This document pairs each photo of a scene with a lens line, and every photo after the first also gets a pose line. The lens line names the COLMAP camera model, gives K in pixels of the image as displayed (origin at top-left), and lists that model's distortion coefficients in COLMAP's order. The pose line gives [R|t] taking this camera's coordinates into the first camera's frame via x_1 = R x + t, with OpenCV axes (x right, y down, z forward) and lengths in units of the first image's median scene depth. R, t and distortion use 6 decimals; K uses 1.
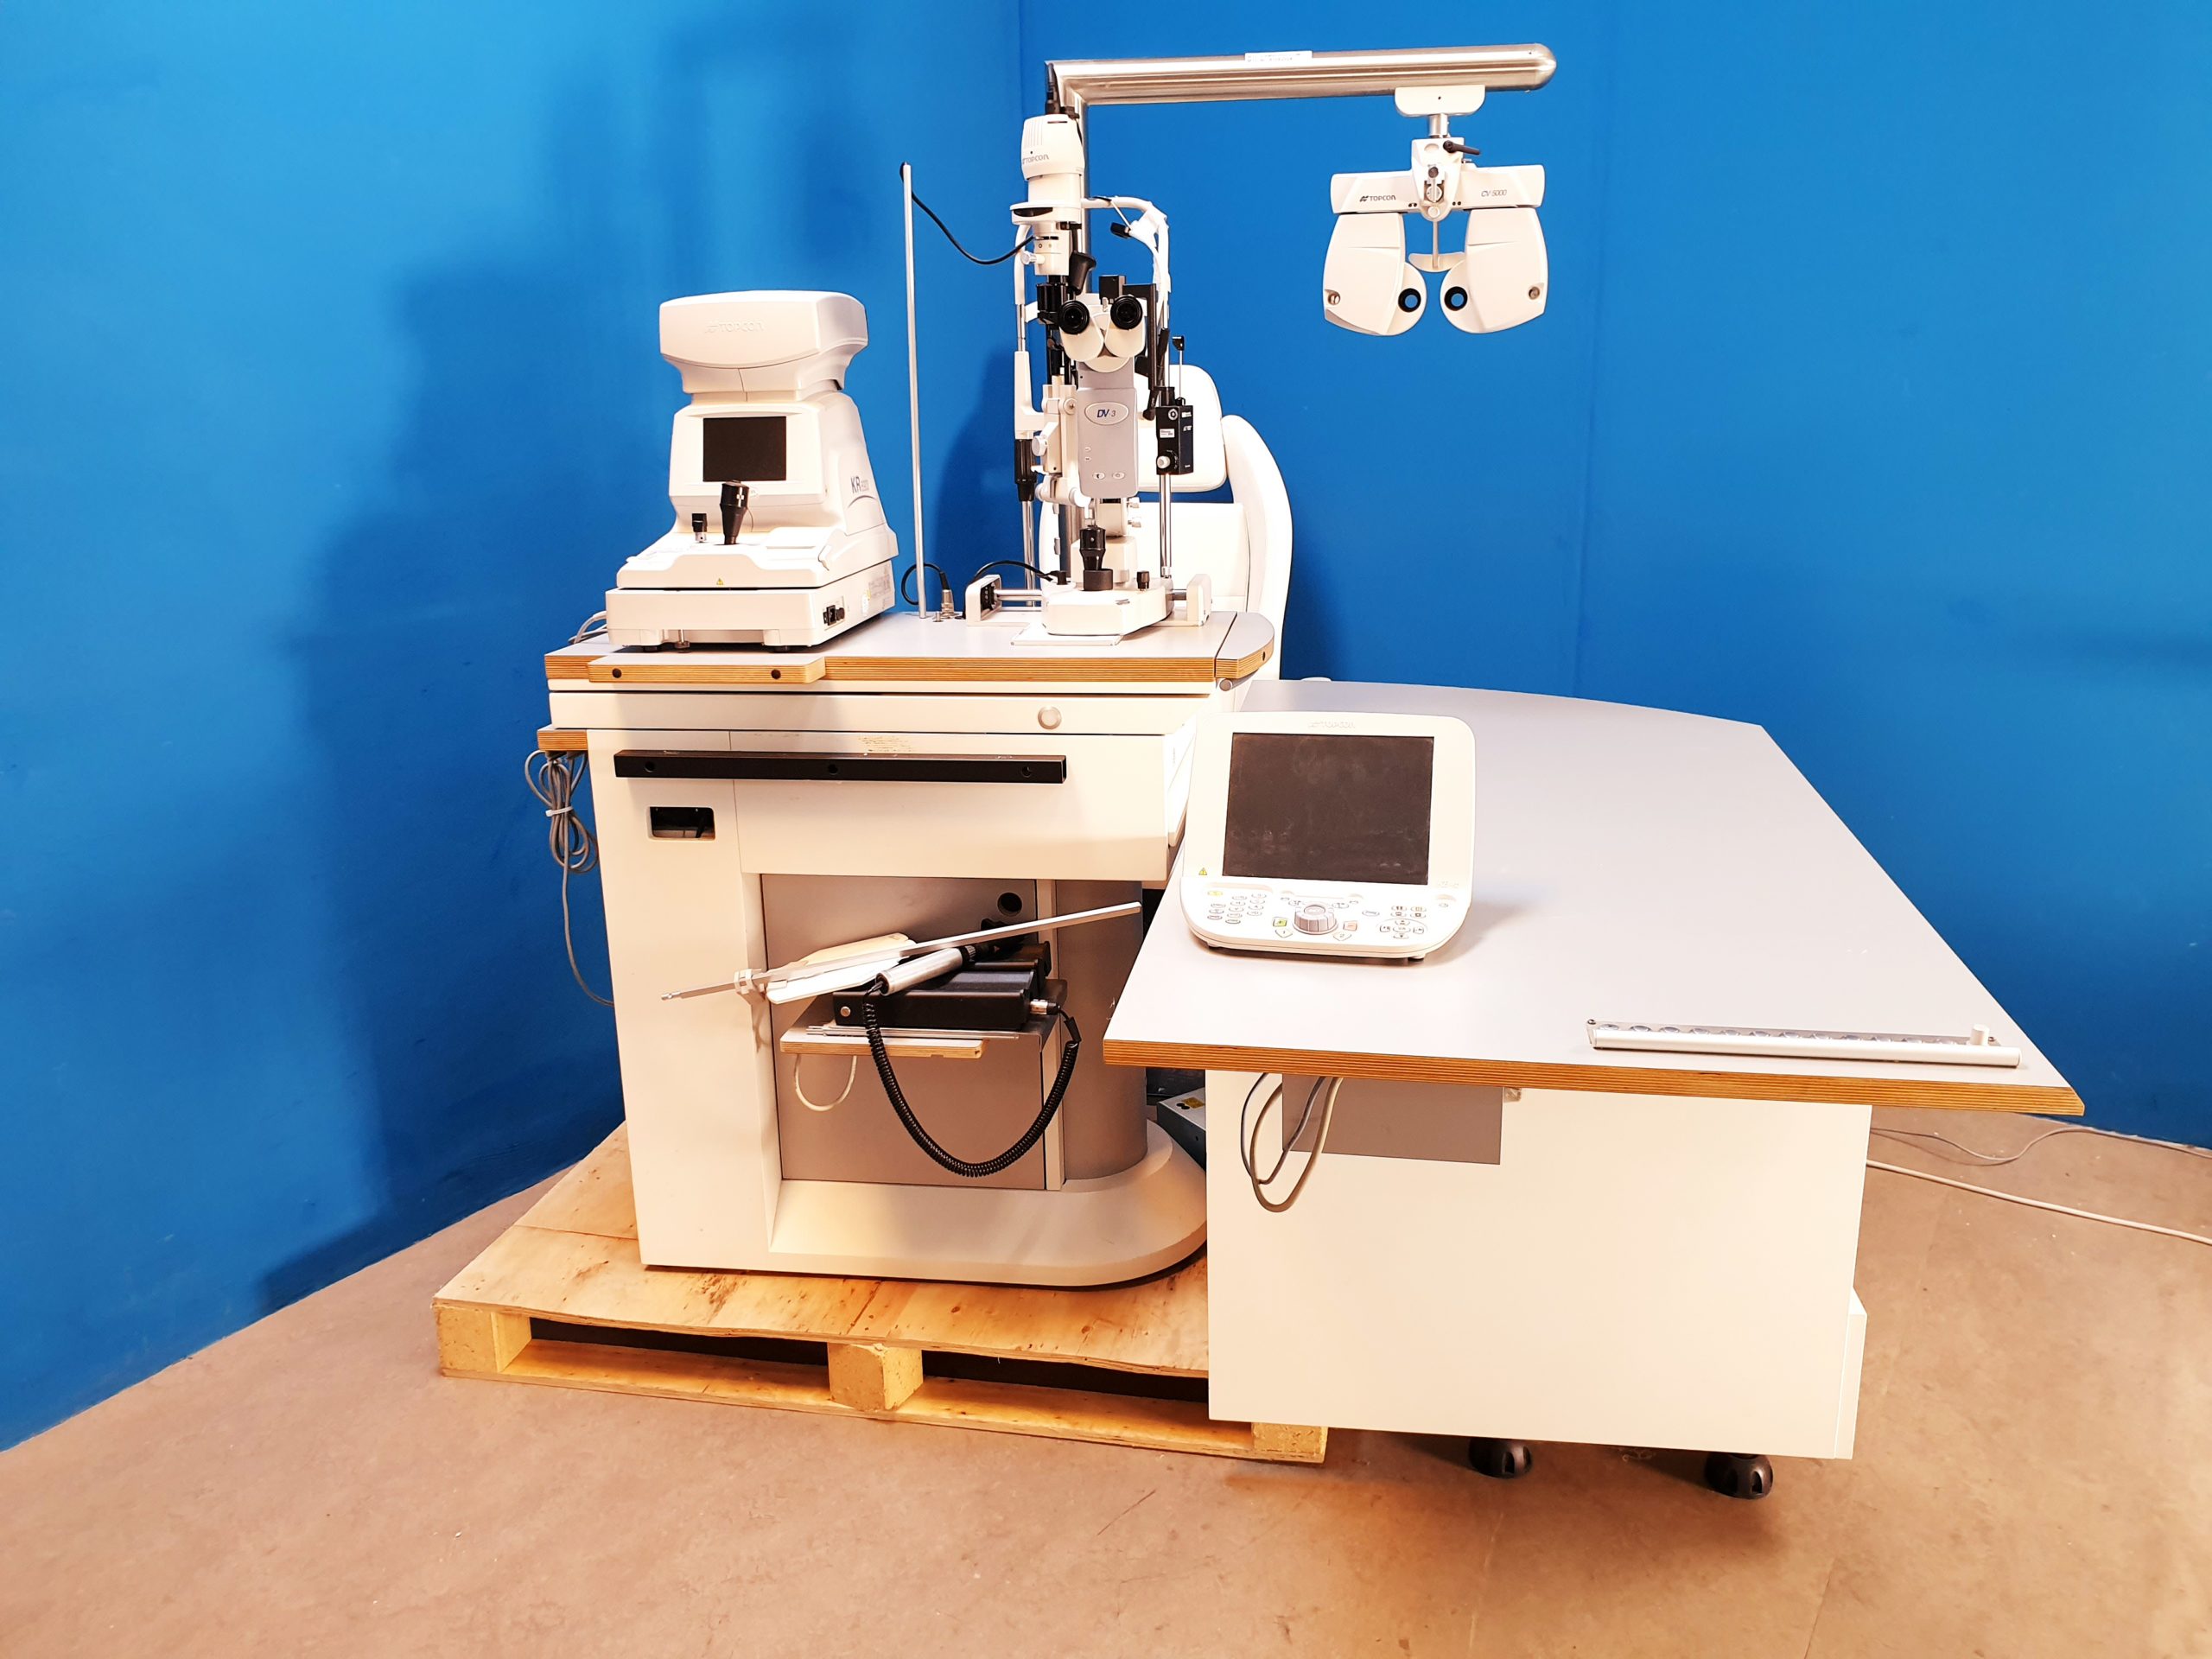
lens RADIAL K [[1771.1, 0, 1084.2], [0, 1771.1, 837.8], [0, 0, 1]] dist [0.006468, 0.031267]
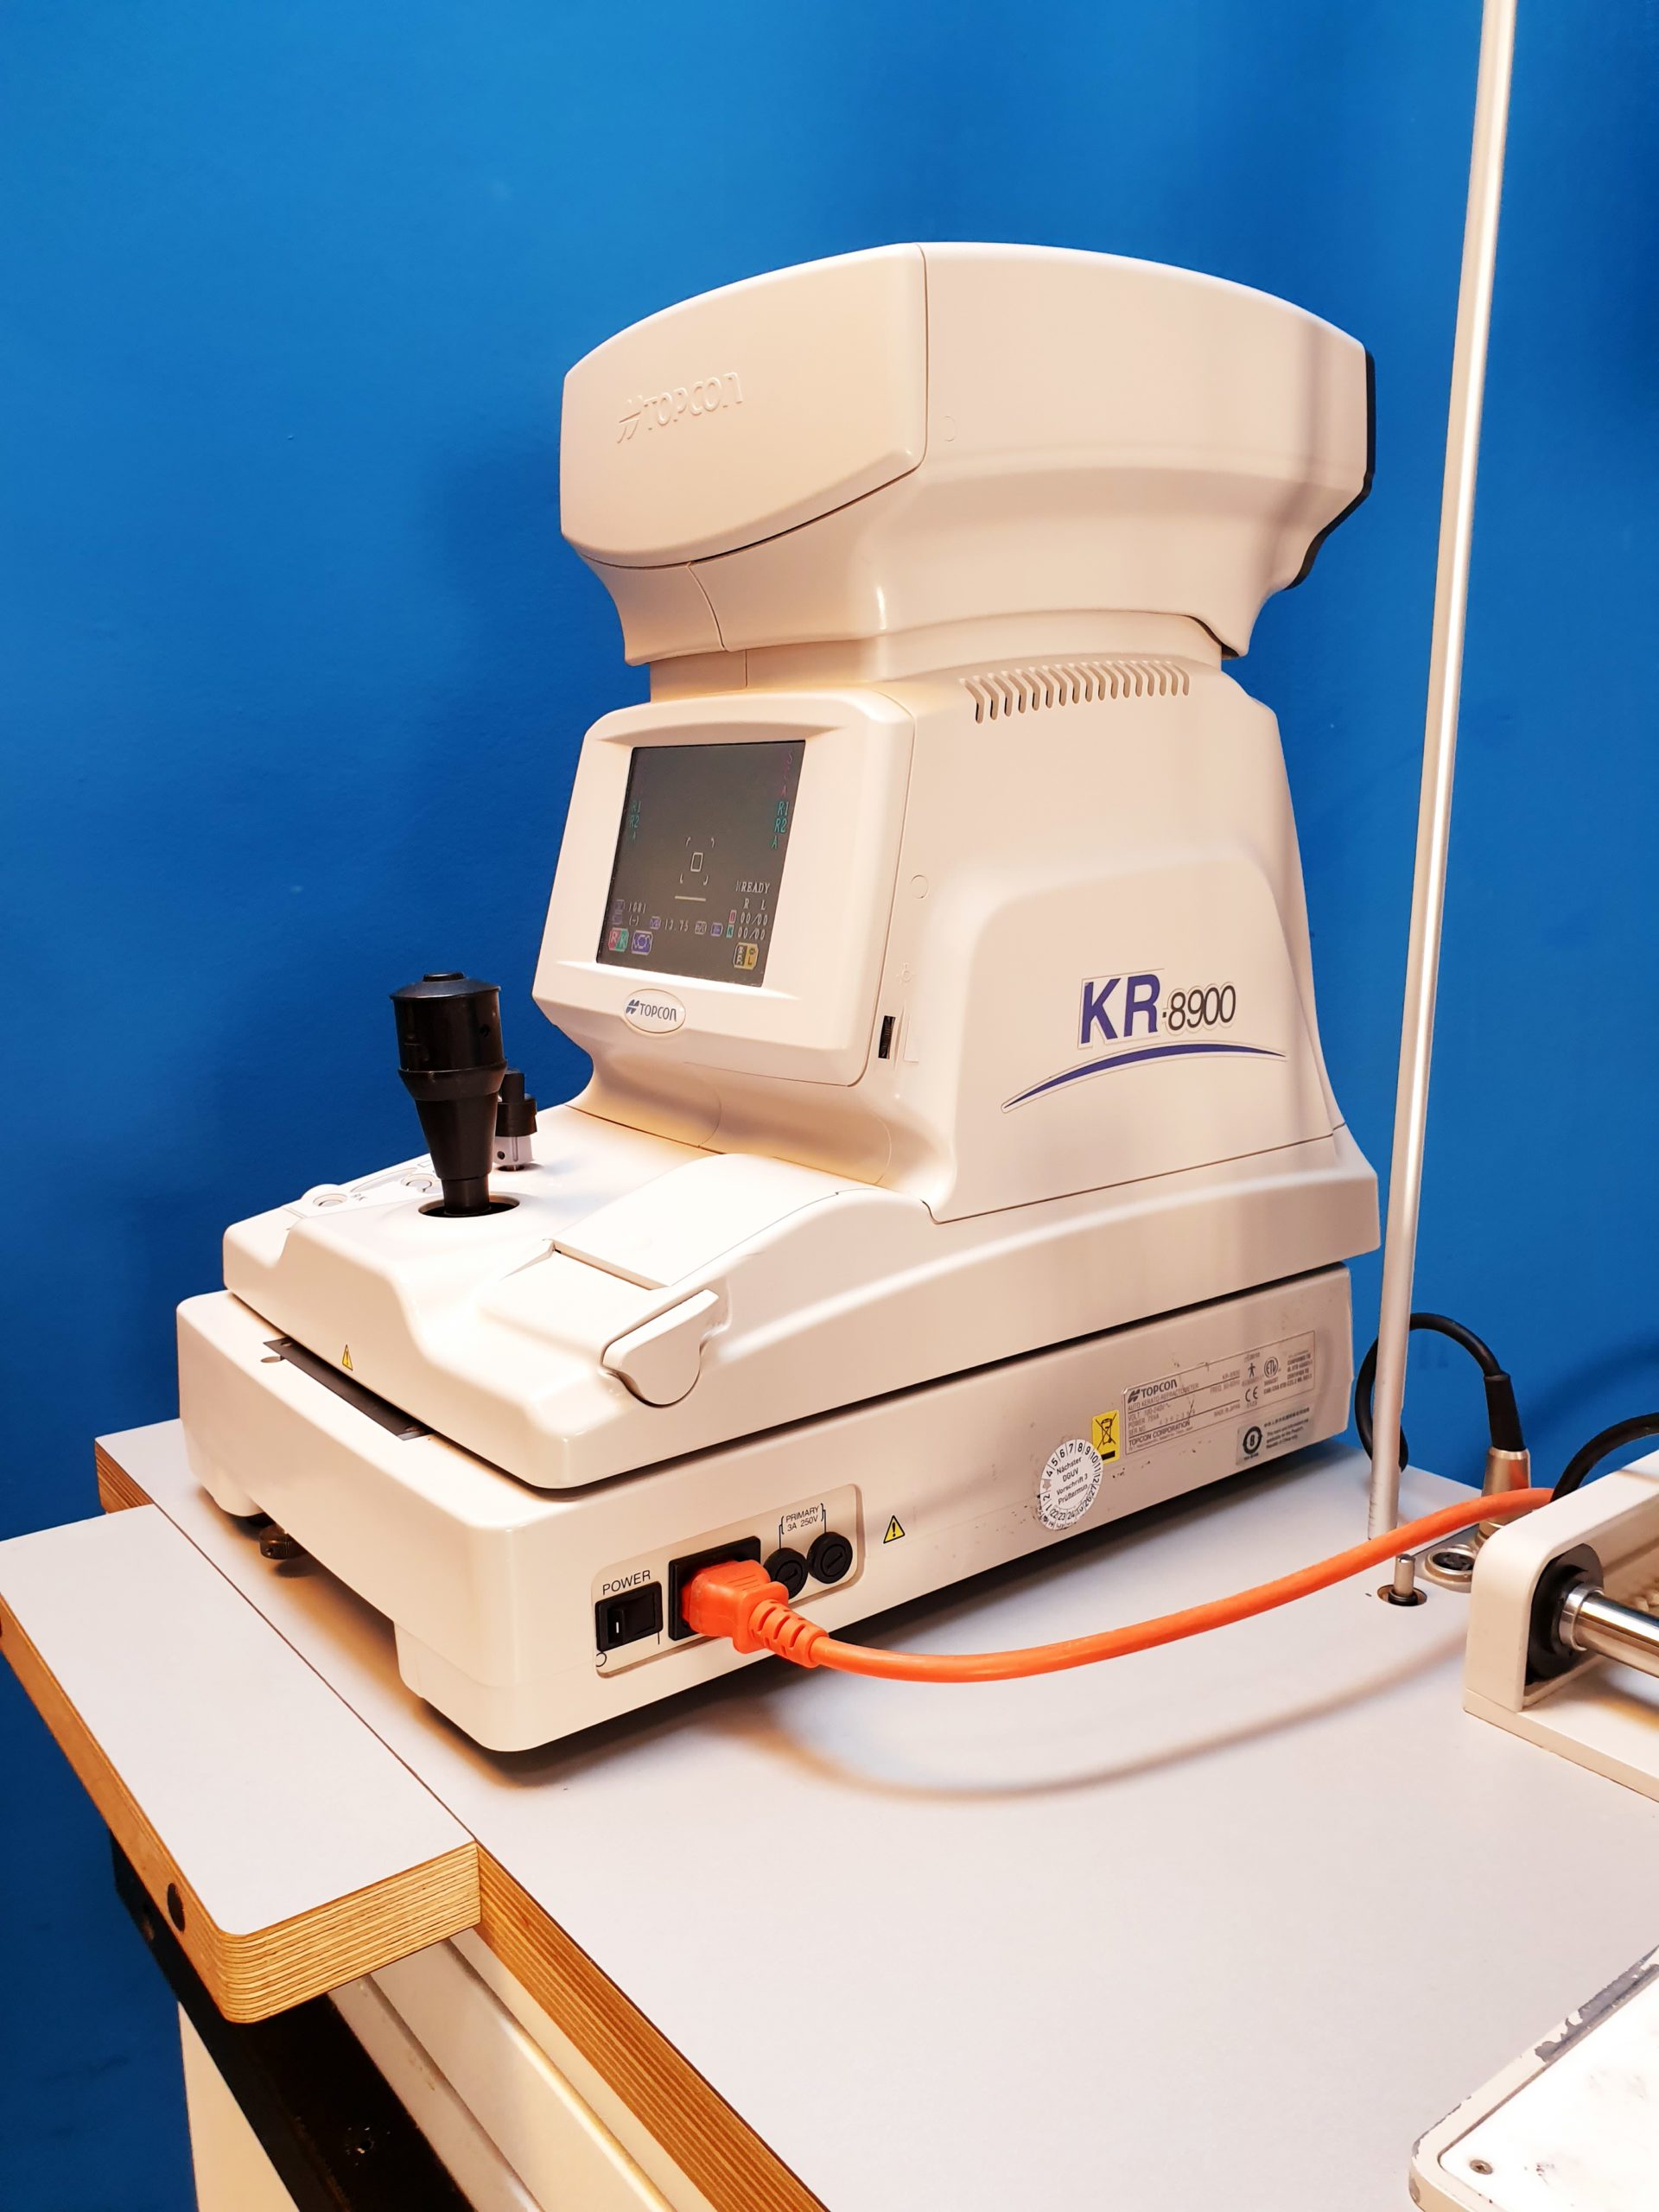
lens RADIAL K [[1771.1, 0, 893.6], [0, 1771.1, 1150.5], [0, 0, 1]] dist [0.006468, 0.031267]
pose [[0.727967, 0.158160, -0.667121, 0.019875], [-0.177621, 0.983314, 0.039300, -0.185827], [0.662205, 0.089886, 0.743912, 0.796946]]
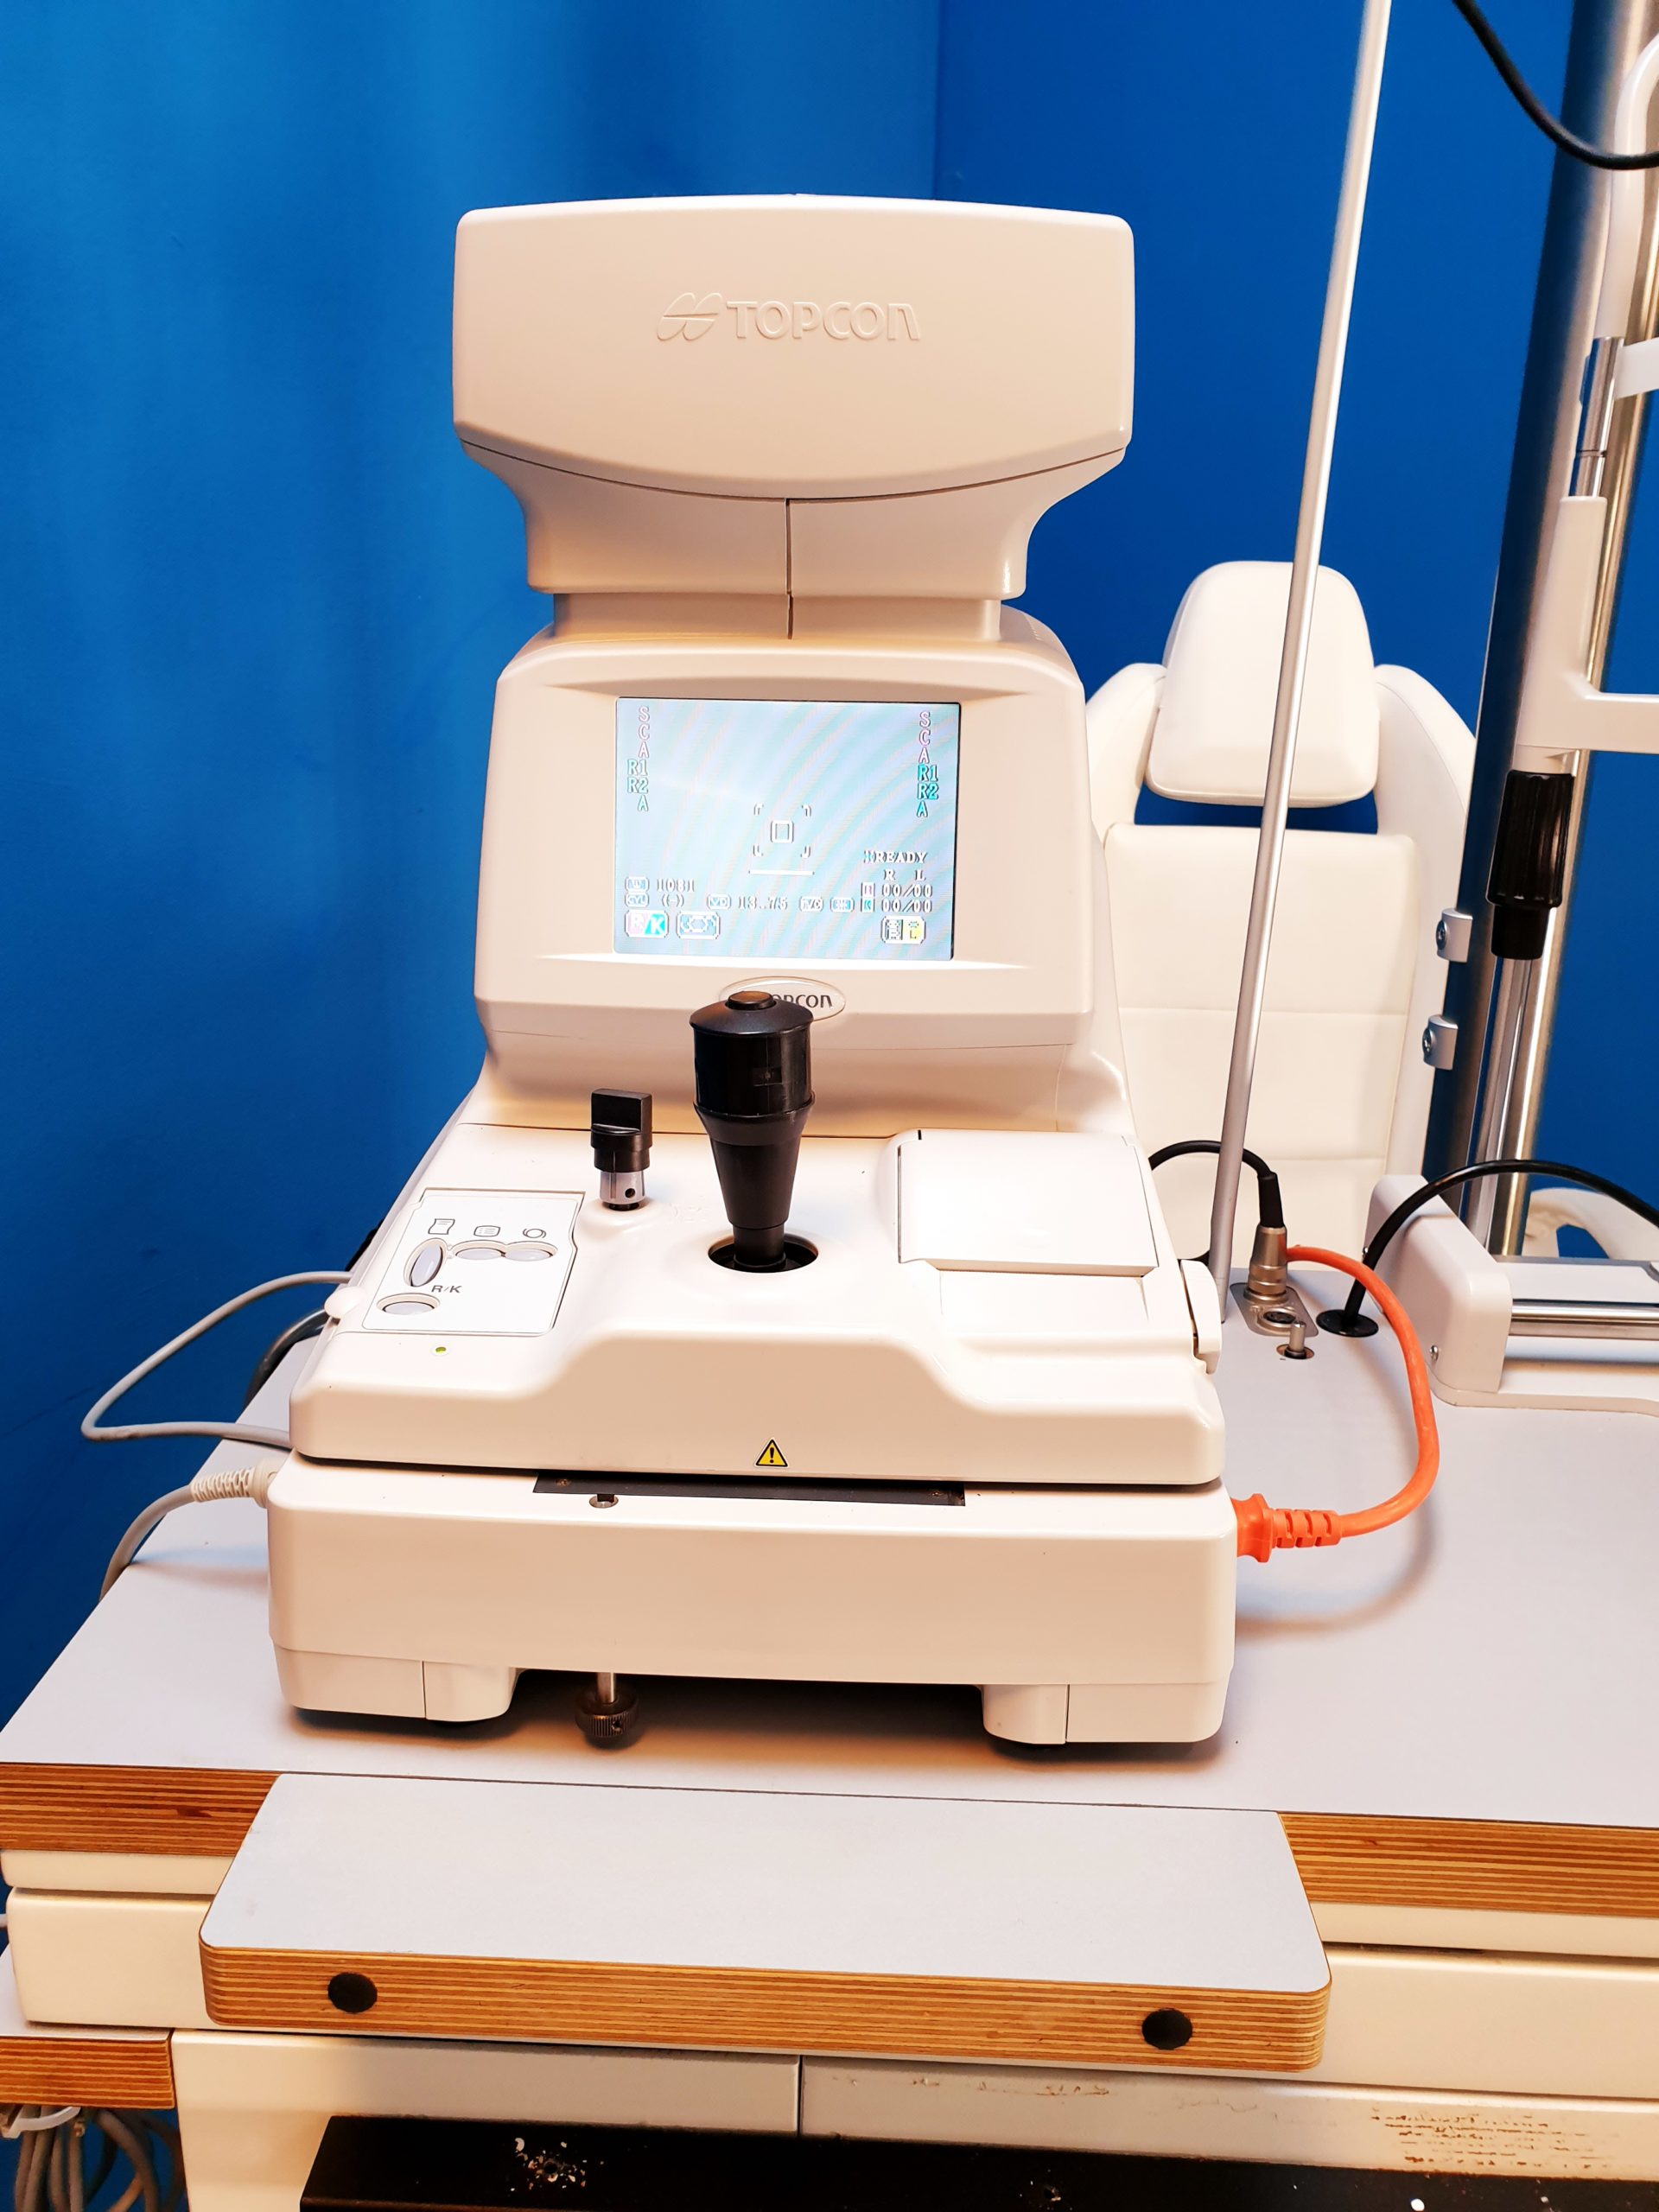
lens RADIAL K [[1771.1, 0, 849.8], [0, 1771.1, 1144.1], [0, 0, 1]] dist [0.006468, 0.031267]
pose [[0.989239, 0.002346, 0.146288, -0.215993], [-0.011669, 0.997951, 0.062905, -0.185222], [-0.145841, -0.063935, 0.987240, 0.725888]]
